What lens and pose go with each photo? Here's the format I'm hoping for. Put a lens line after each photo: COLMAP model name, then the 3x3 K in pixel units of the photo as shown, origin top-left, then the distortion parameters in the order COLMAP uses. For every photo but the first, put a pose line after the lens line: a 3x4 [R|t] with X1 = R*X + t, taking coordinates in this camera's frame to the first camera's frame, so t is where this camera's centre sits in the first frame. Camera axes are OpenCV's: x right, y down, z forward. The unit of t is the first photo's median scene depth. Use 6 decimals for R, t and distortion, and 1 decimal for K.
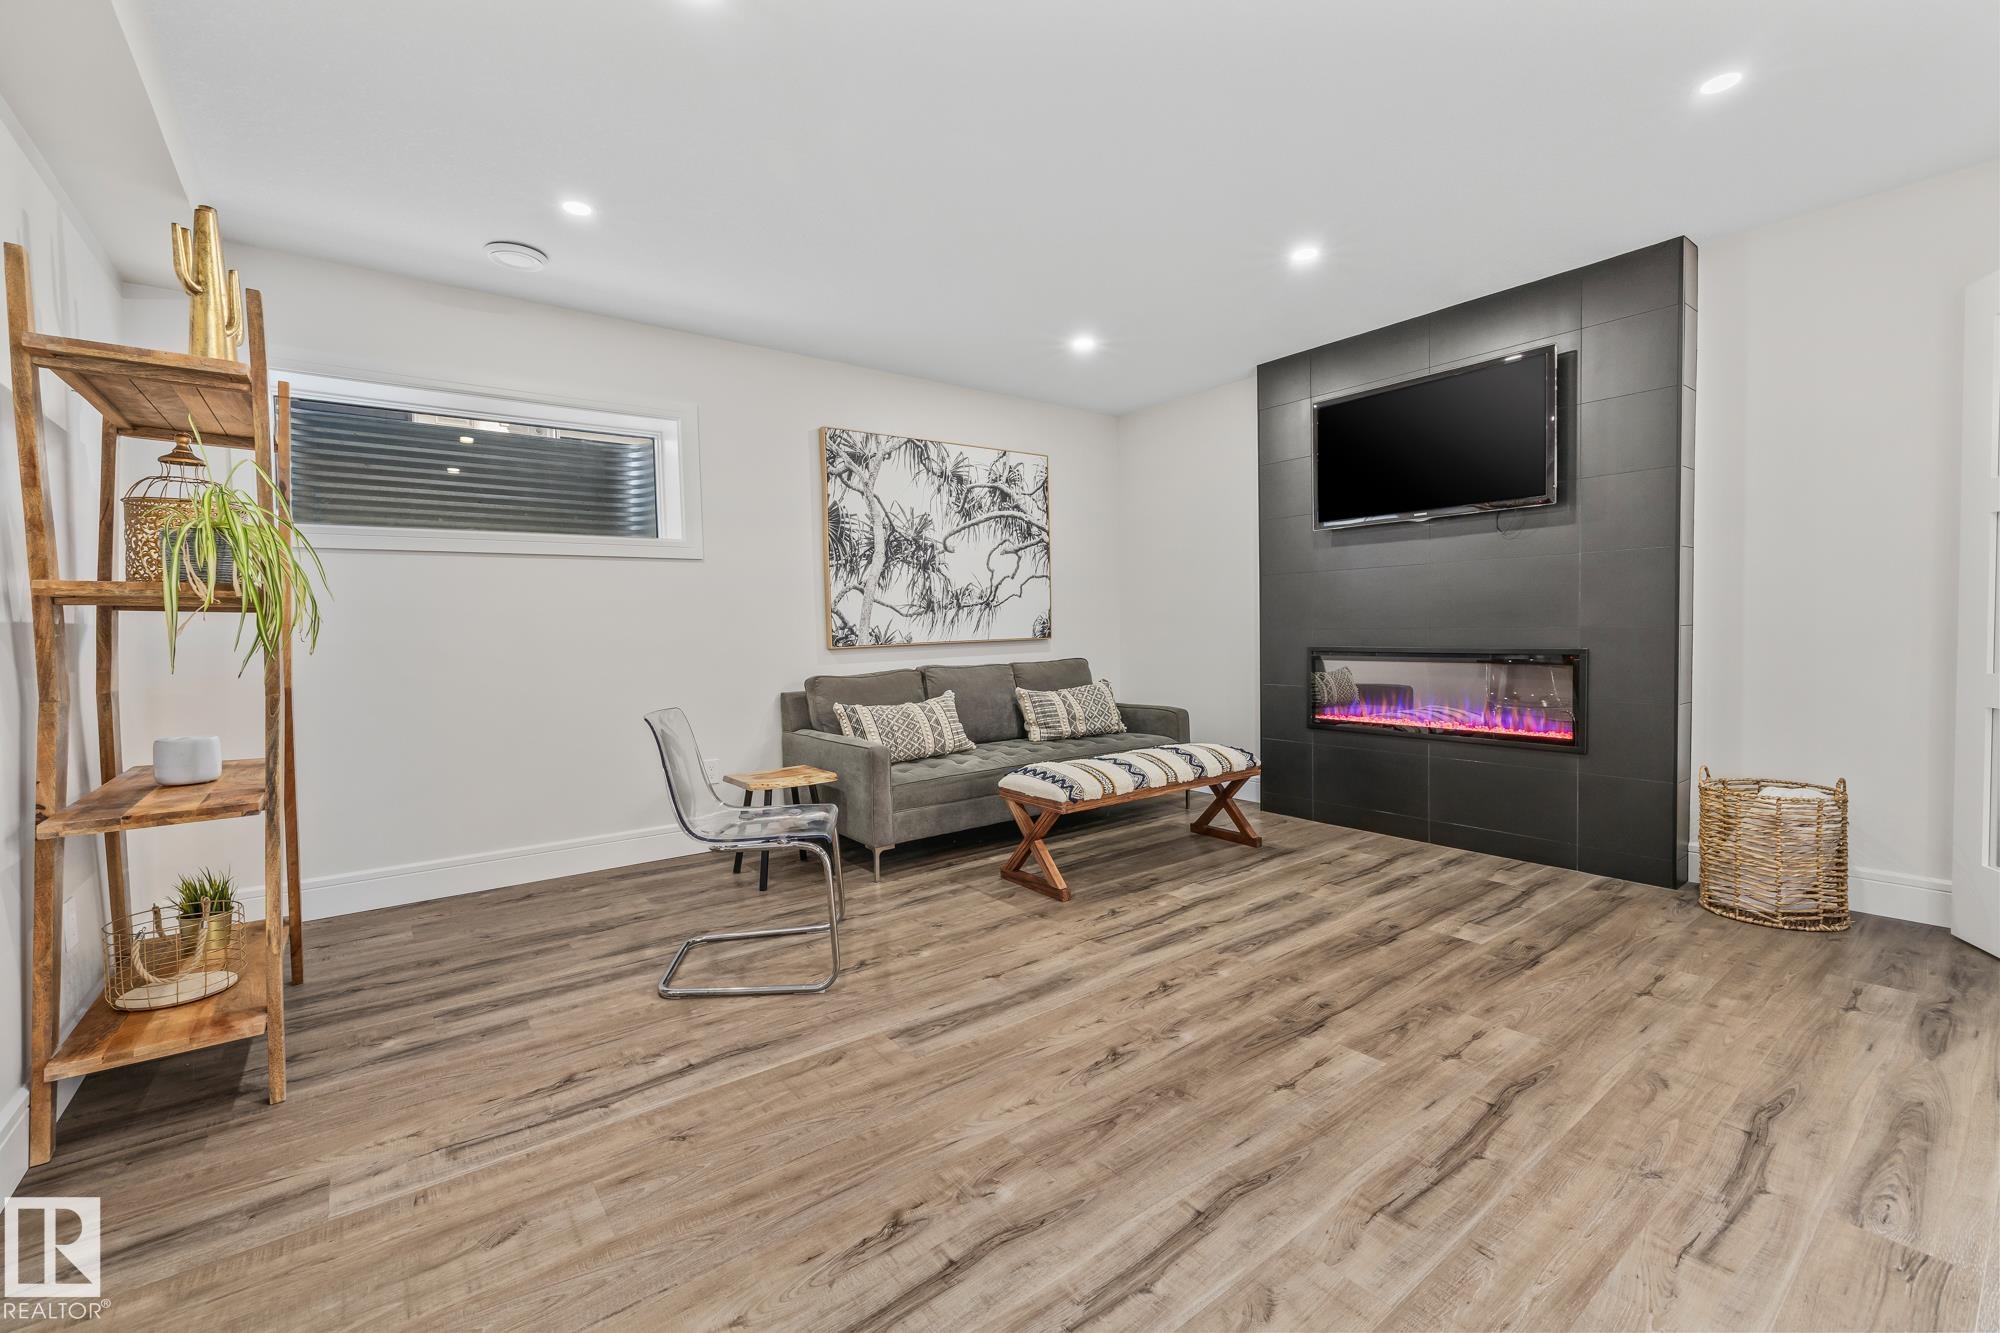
lens RADIAL K [[840.7, 0, 995.2], [0, 840.7, 645.4], [0, 0, 1]] dist [0.000415, 0.000009]
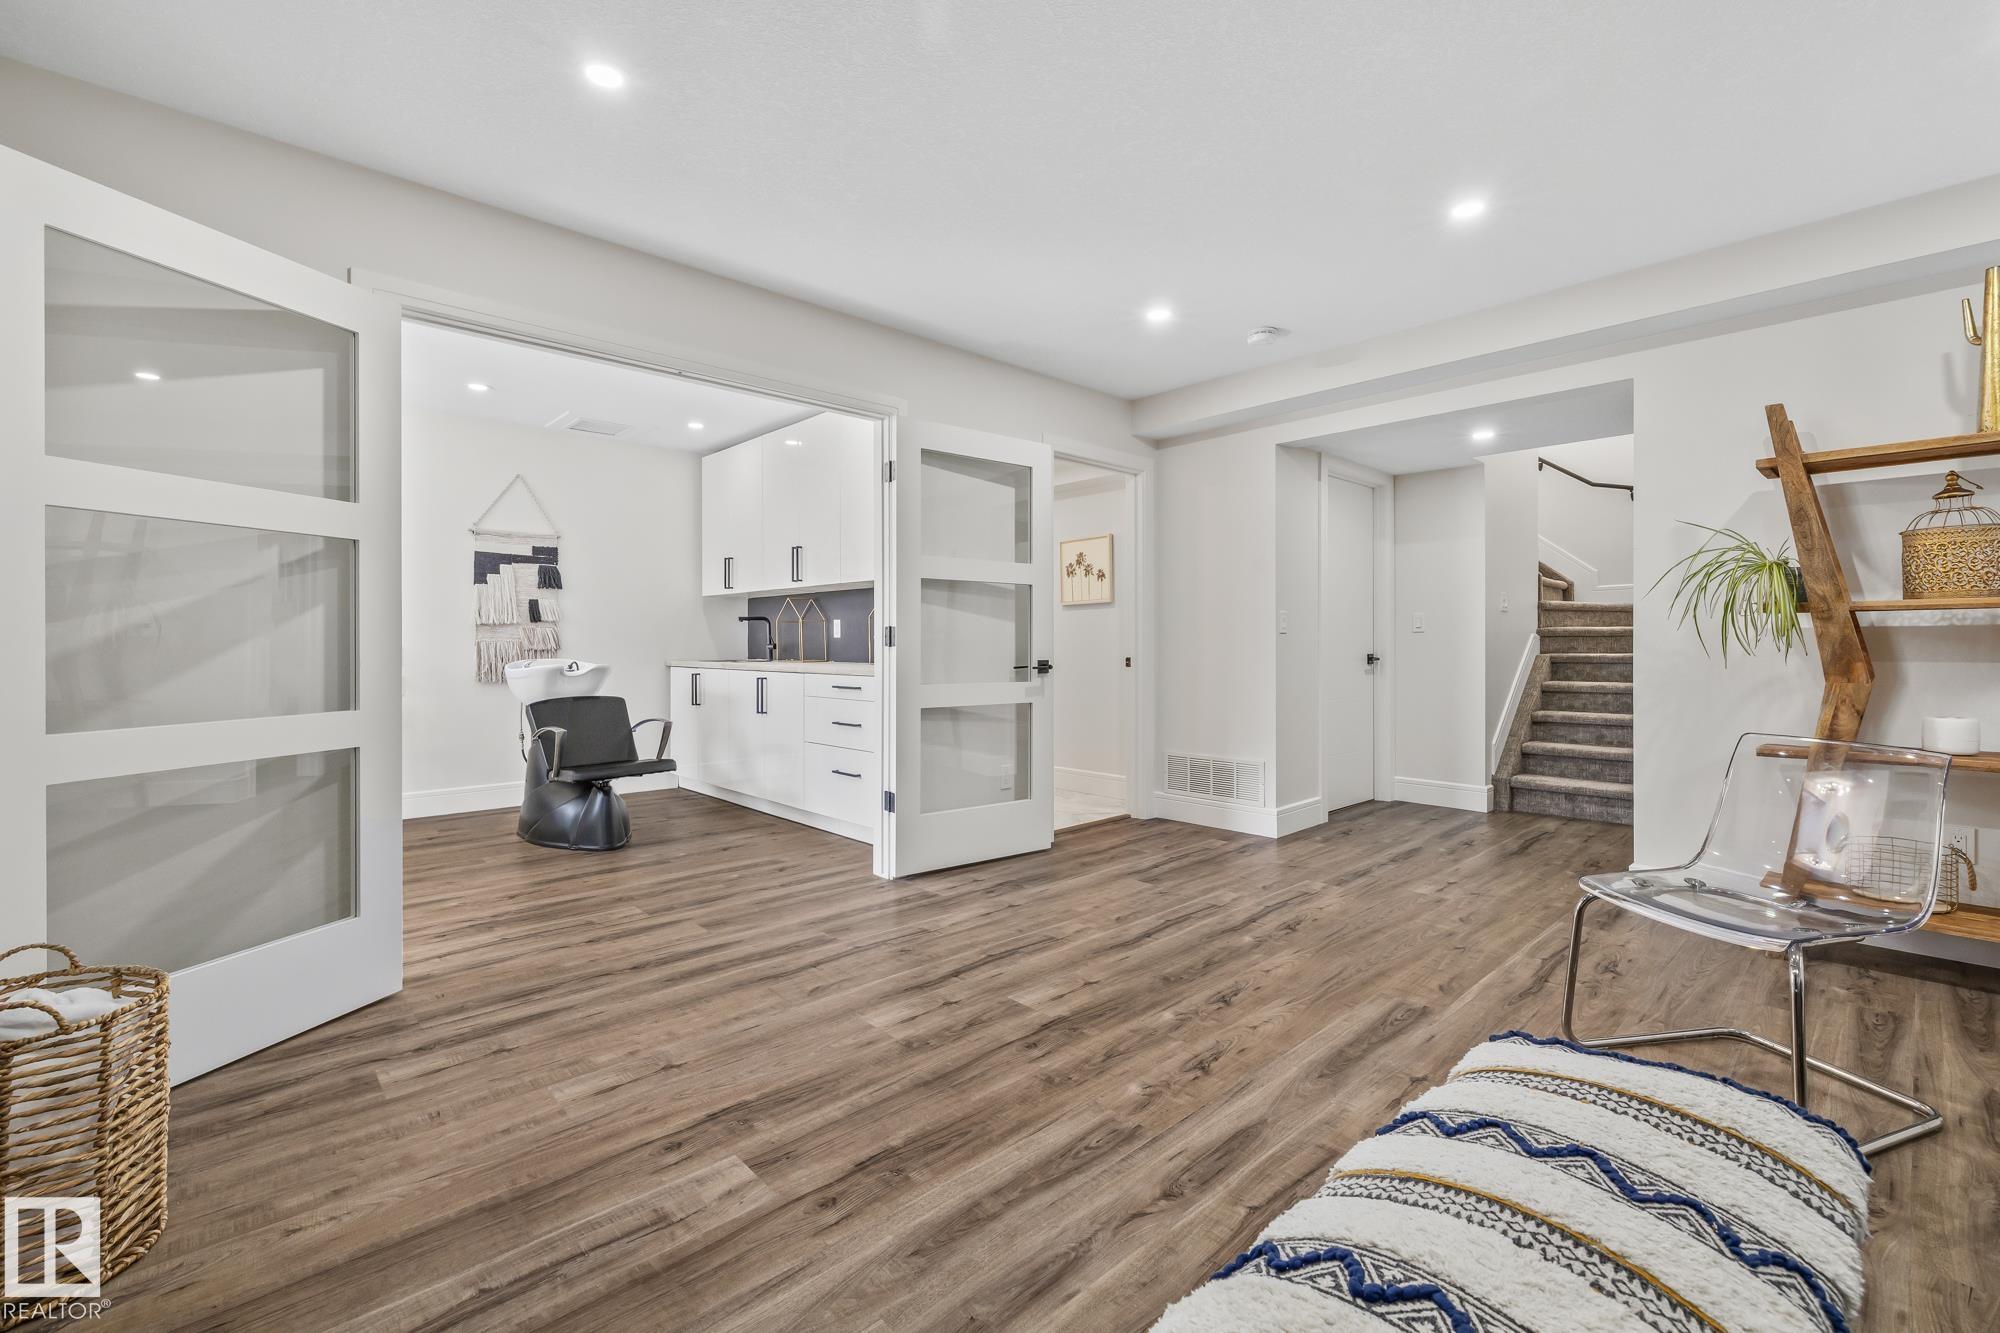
lens RADIAL K [[858.4, 0, 995.8], [0, 858.4, 644.9], [0, 0, 1]] dist [-0.000554, 0.000054]
pose [[-0.994803, 0.019098, -0.100011, 0.526500], [0.016570, 0.999524, 0.026038, -0.050529], [0.100460, 0.024245, -0.994646, 1.974786]]
